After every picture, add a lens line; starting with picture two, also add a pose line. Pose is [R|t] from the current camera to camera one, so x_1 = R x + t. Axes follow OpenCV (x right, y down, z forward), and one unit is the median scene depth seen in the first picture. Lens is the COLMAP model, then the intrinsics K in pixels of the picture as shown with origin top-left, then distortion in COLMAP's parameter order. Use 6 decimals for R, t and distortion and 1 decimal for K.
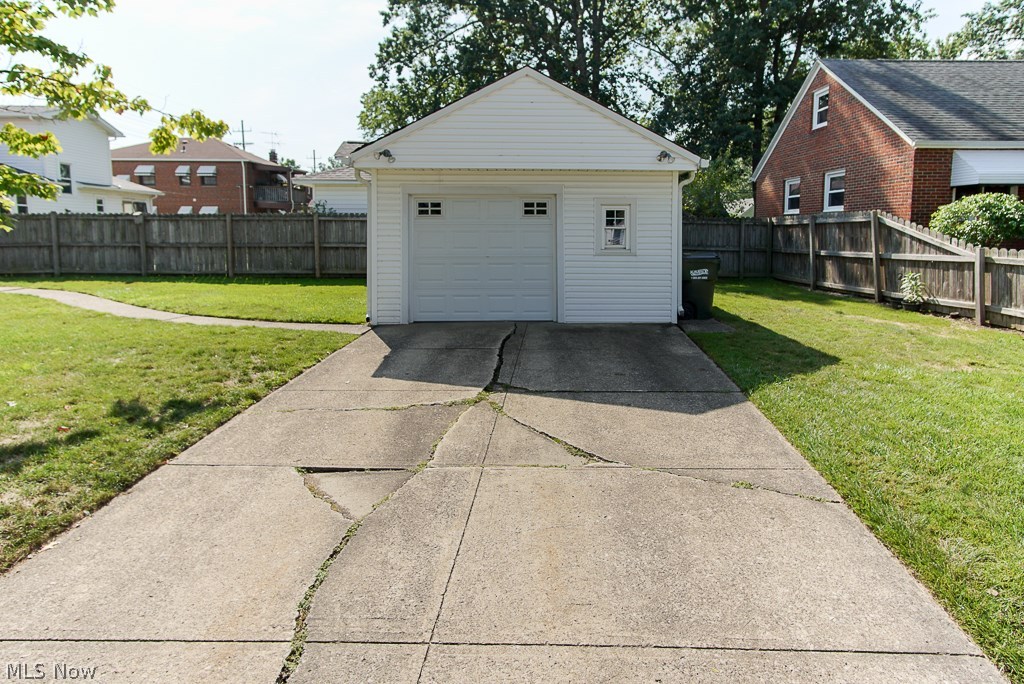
lens RADIAL K [[542.9, 0, 511.8], [0, 542.9, 282.0], [0, 0, 1]] dist [-0.004220, -0.000714]
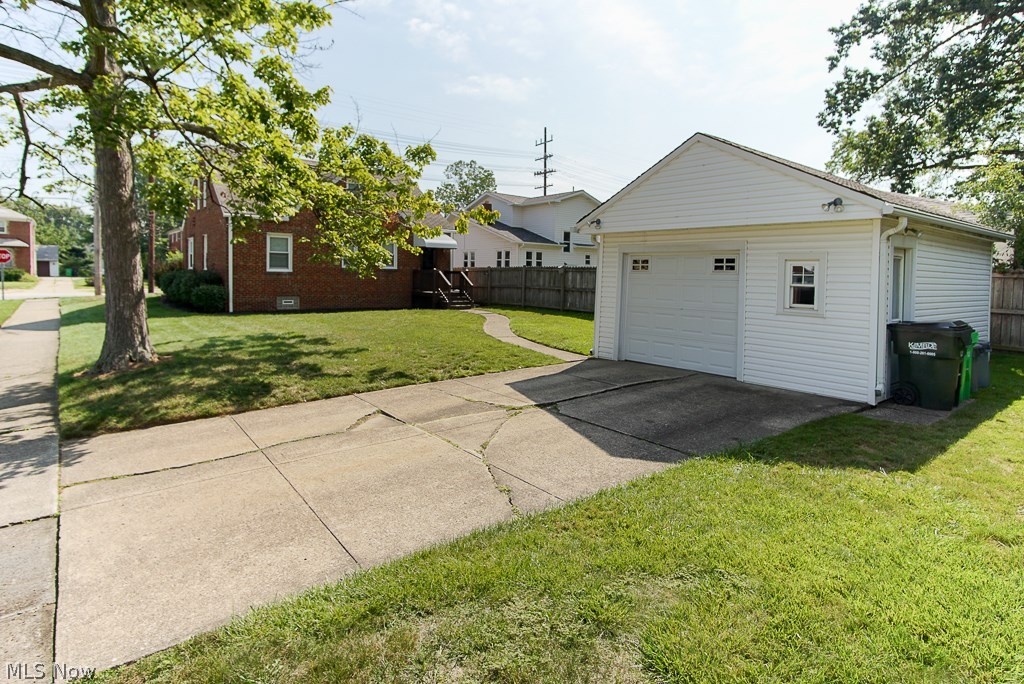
lens RADIAL K [[537.0, 0, 533.7], [0, 537.0, 294.1], [0, 0, 1]] dist [-0.004752, 0.000002]
pose [[0.640774, 0.039416, -0.766717, 0.336903], [-0.092275, 0.995395, -0.025946, -0.011996], [0.762164, 0.087375, 0.641461, 0.051017]]
